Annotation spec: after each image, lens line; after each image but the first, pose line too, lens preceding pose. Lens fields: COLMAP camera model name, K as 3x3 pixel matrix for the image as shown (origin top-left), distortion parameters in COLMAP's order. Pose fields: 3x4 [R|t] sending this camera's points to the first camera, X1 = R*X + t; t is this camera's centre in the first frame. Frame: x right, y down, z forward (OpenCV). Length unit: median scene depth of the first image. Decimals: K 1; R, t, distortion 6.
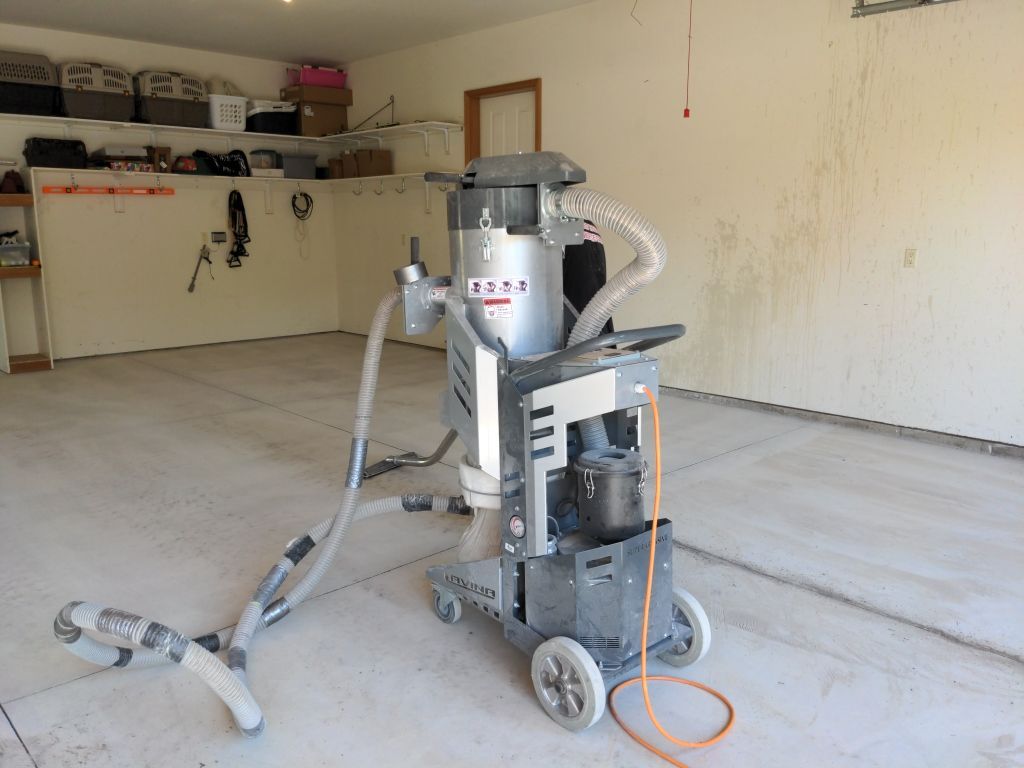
lens RADIAL K [[831.8, 0, 511.9], [0, 831.8, 374.6], [0, 0, 1]] dist [0.069672, -0.109110]
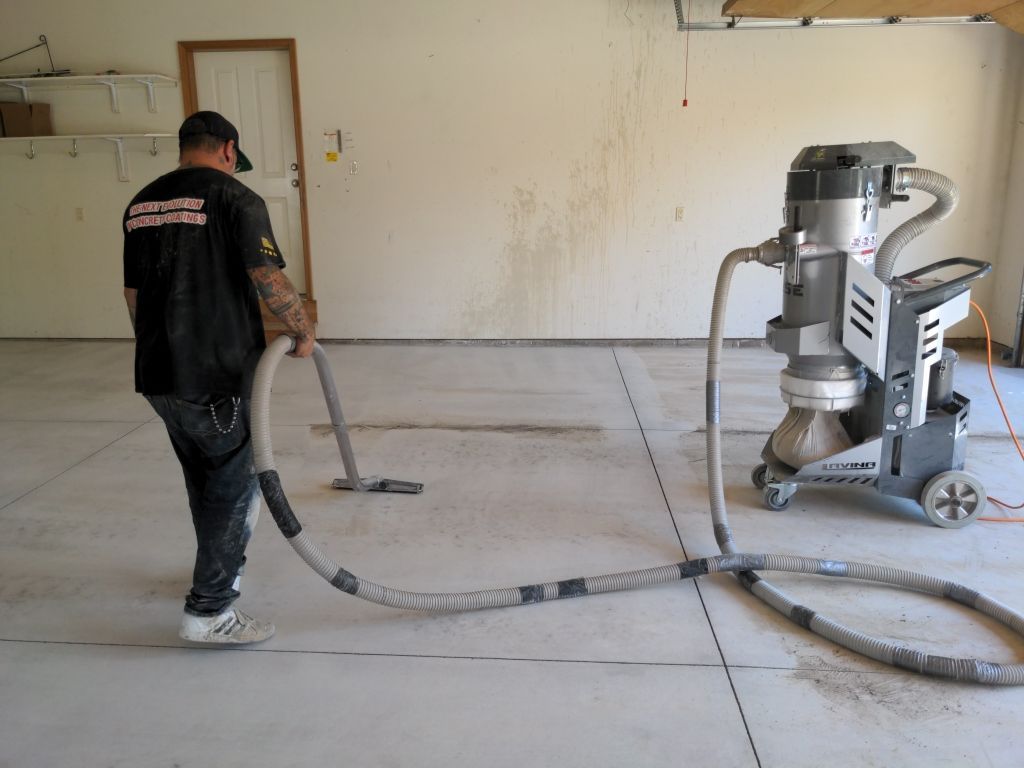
lens RADIAL K [[824.6, 0, 512.0], [0, 824.6, 384.0], [0, 0, 1]] dist [0.077581, -0.119116]
pose [[0.737321, -0.169580, 0.653911, -0.557963], [0.133408, 0.985468, 0.105138, -0.038889], [-0.662238, 0.009716, 0.749230, 0.151412]]
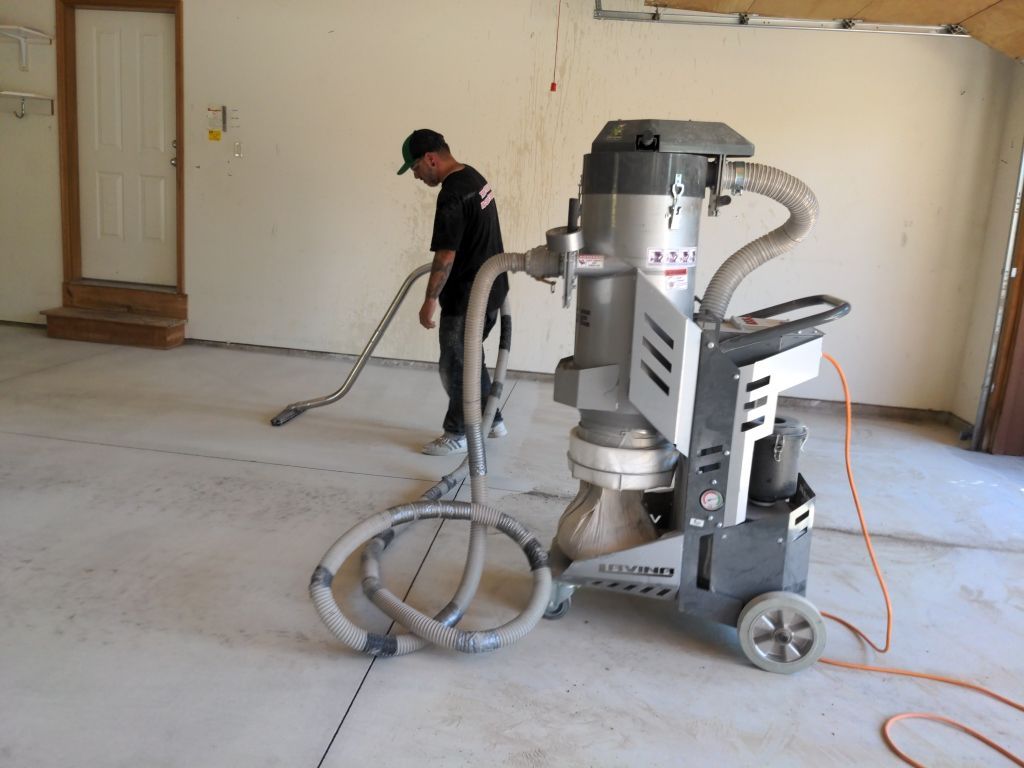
lens RADIAL K [[819.4, 0, 514.0], [0, 819.4, 376.5], [0, 0, 1]] dist [0.051799, -0.070941]
pose [[0.767388, -0.071236, 0.637214, -0.318080], [0.041109, 0.997231, 0.061976, -0.014178], [-0.639864, -0.021364, 0.768191, 0.158471]]
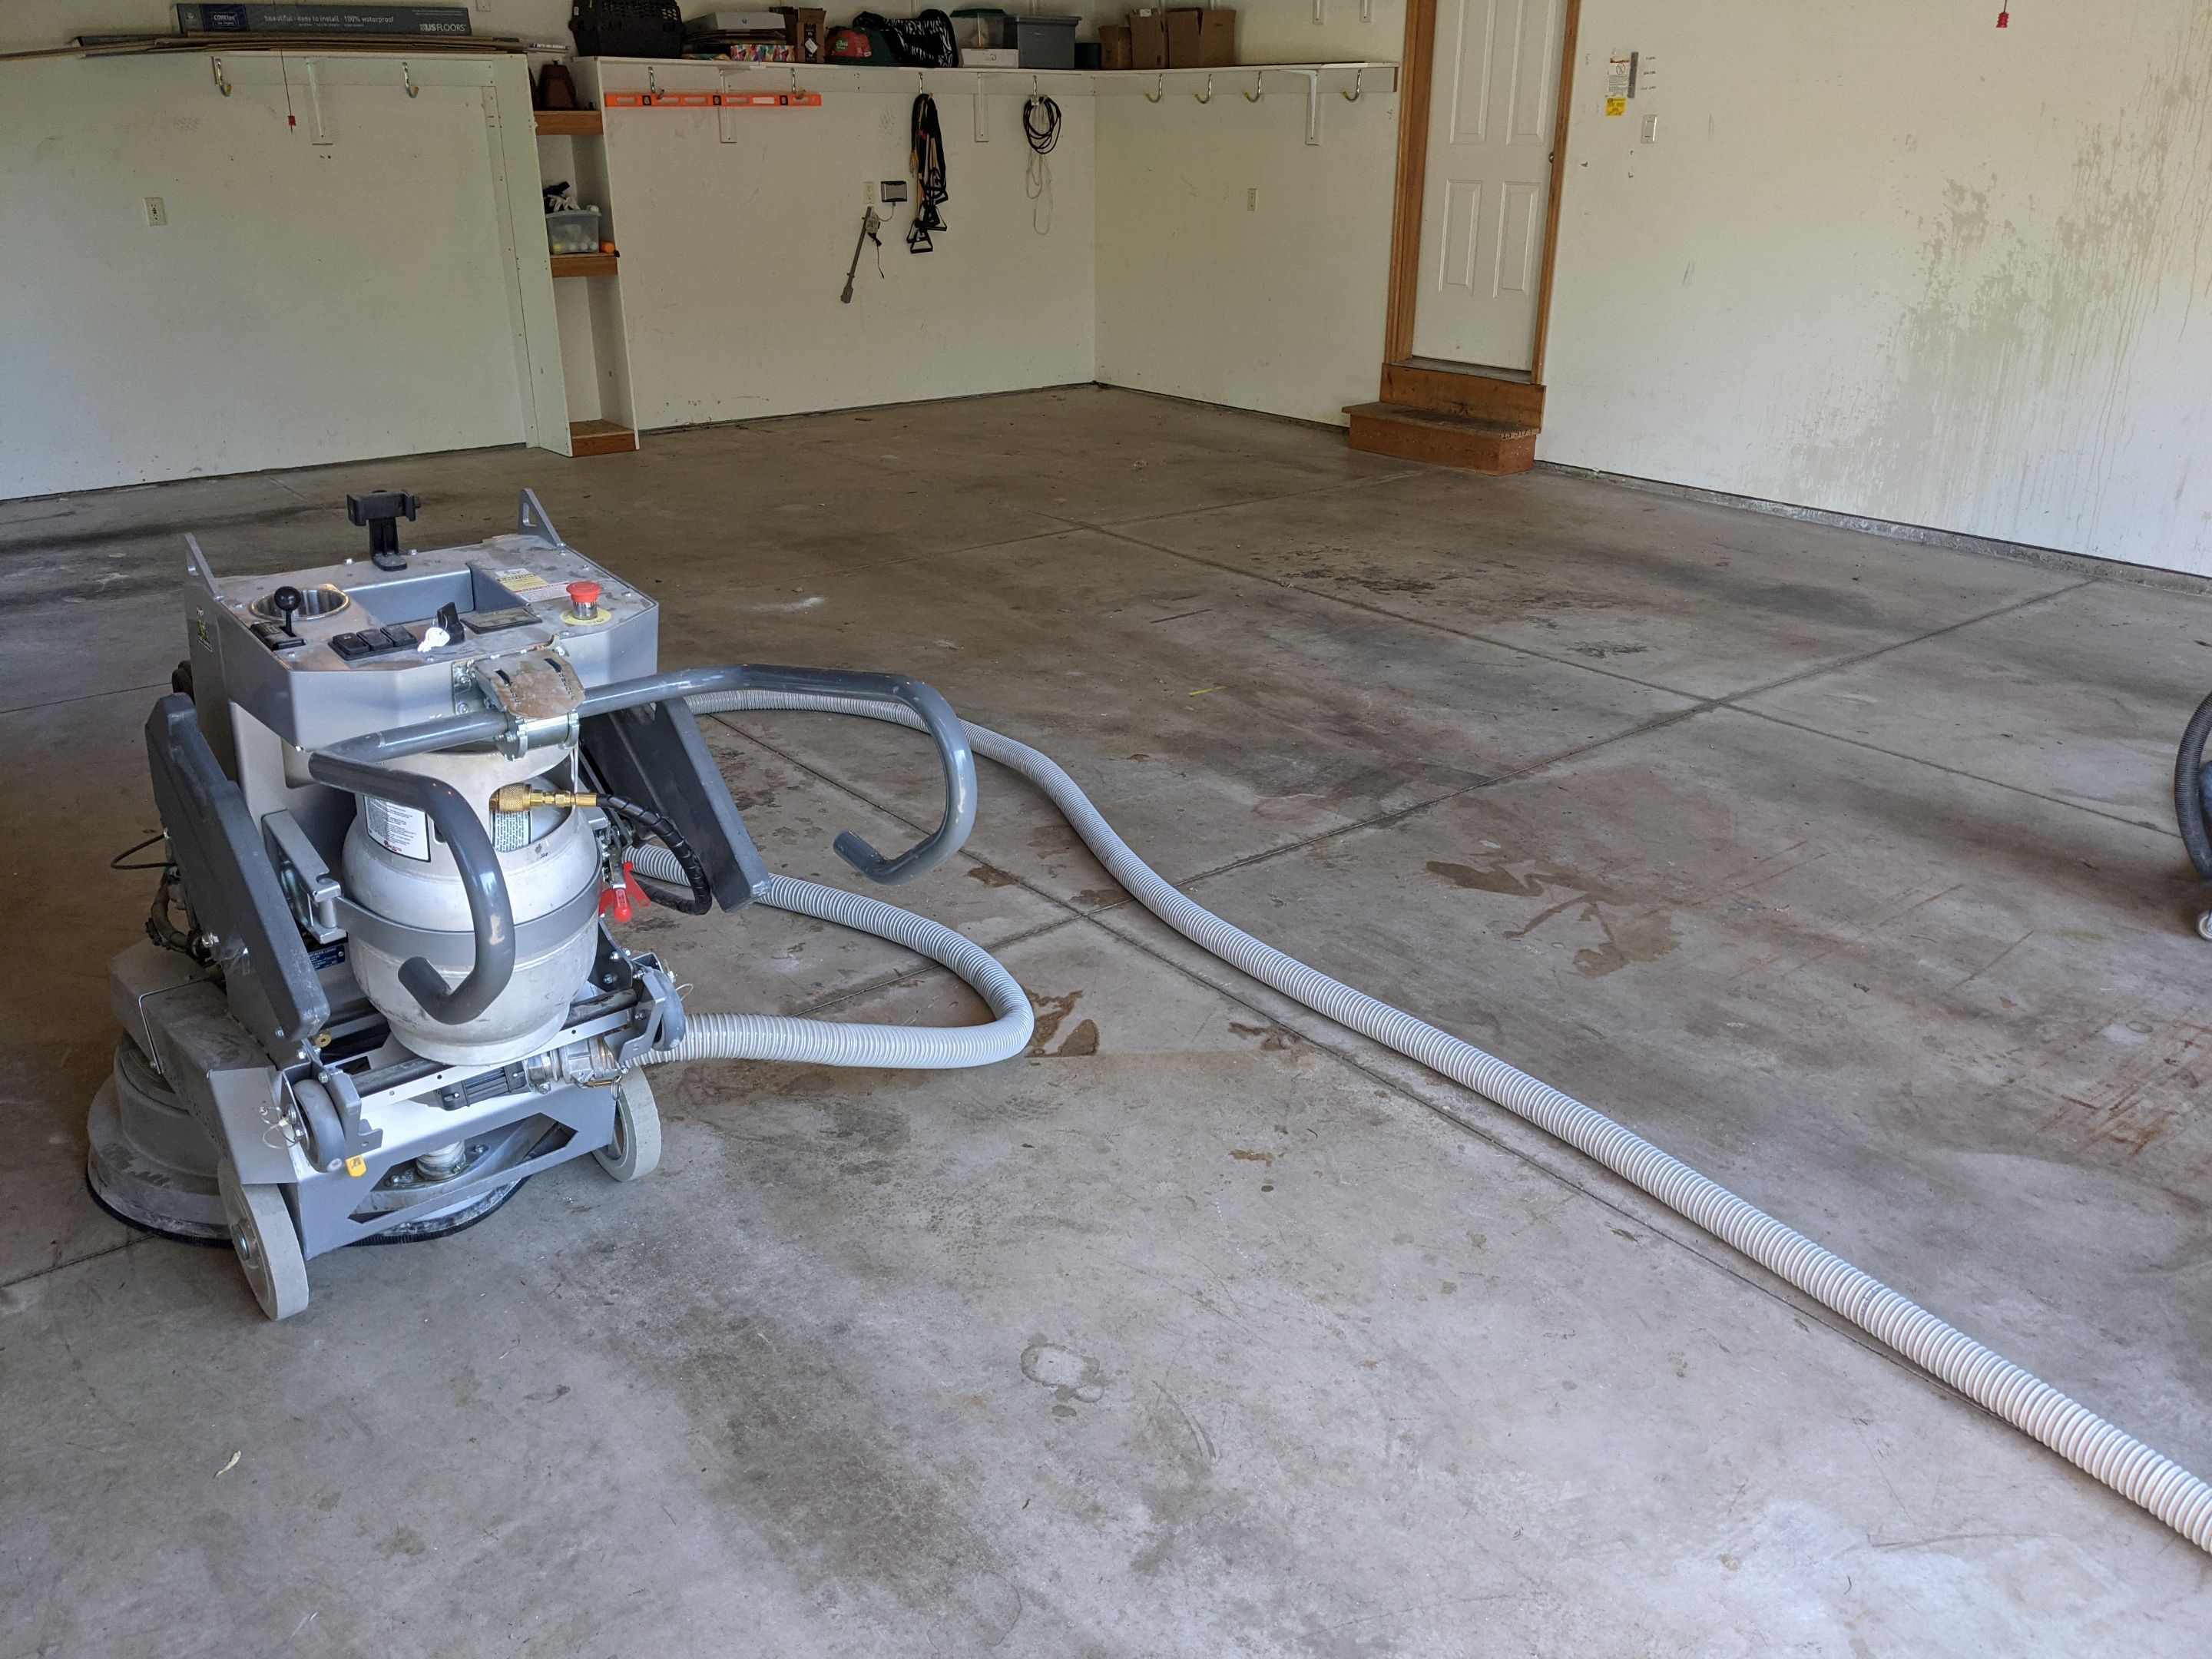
lens RADIAL K [[1769.8, 0, 1129.8], [0, 1769.8, 833.3], [0, 0, 1]] dist [0.068236, -0.107596]
pose [[0.997700, 0.031373, -0.060095, -0.186215], [-0.018498, 0.978816, 0.203905, -0.006030], [0.065219, -0.202324, 0.977145, -0.206454]]
